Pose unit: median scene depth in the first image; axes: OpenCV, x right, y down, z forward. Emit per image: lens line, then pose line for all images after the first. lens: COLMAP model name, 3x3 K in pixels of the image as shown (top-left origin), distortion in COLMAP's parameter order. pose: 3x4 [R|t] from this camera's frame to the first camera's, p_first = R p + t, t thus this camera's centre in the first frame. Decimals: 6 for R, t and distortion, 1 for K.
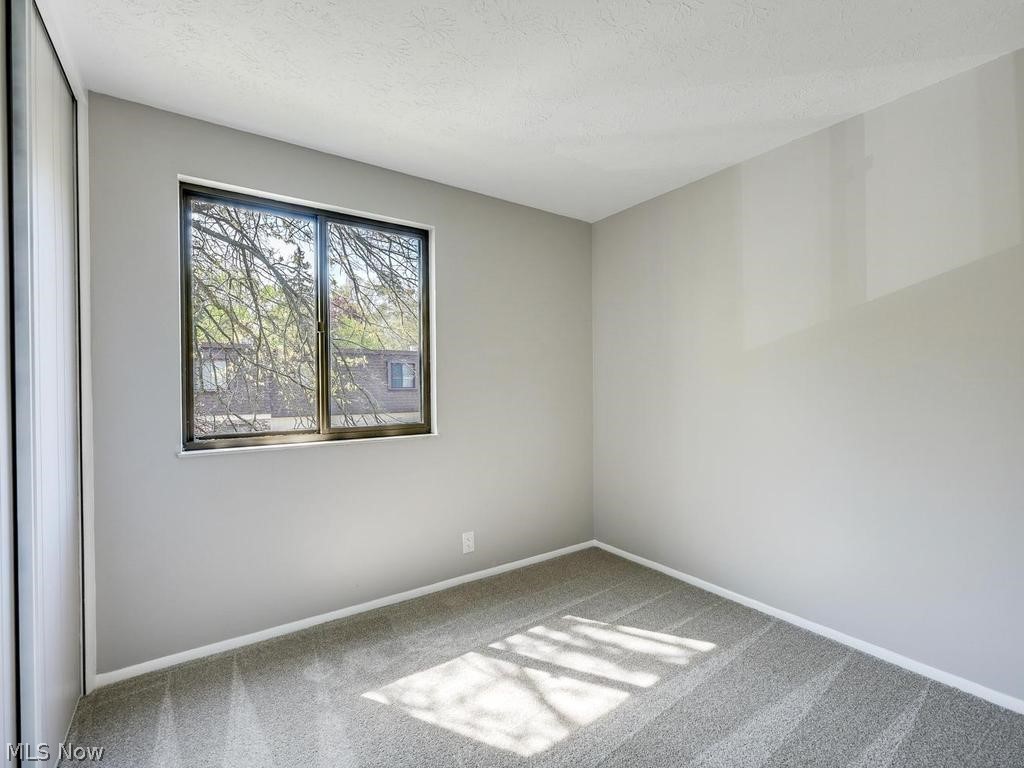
lens RADIAL K [[499.8, 0, 517.0], [0, 499.8, 381.8], [0, 0, 1]] dist [-0.000847, -0.000012]
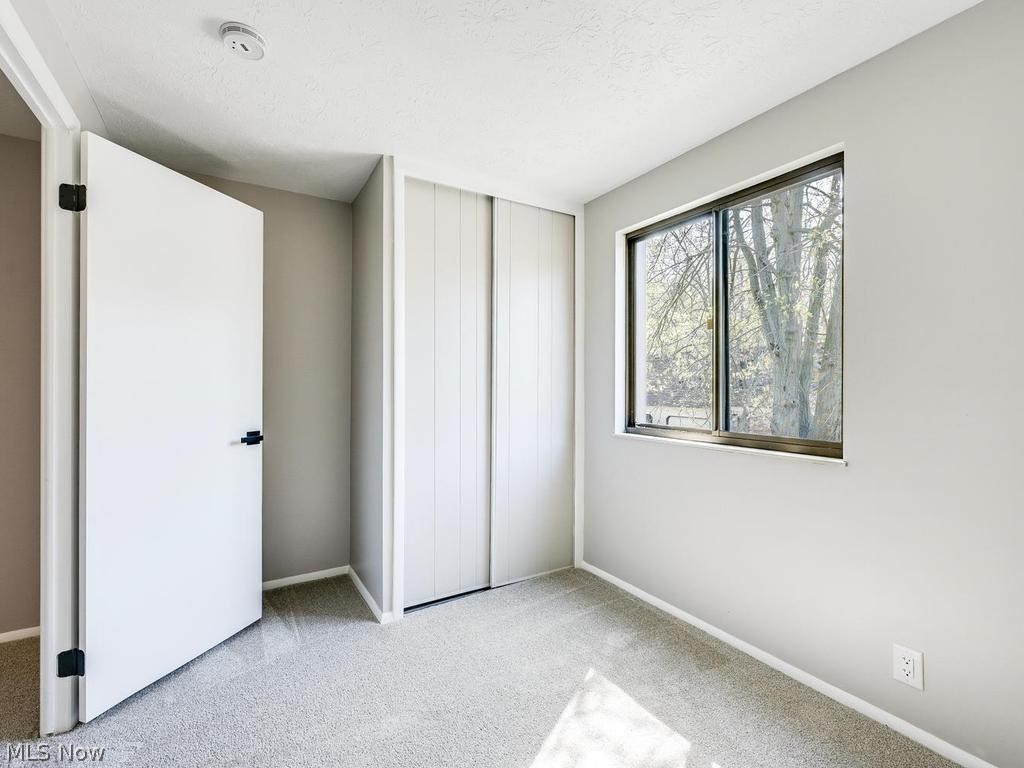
lens RADIAL K [[499.8, 0, 517.0], [0, 499.8, 381.8], [0, 0, 1]] dist [-0.000847, -0.000012]
pose [[-0.121134, 0.007846, -0.992605, 0.693973], [0.002845, 0.999967, 0.007557, -0.009521], [0.992632, -0.001909, -0.121152, 0.847067]]
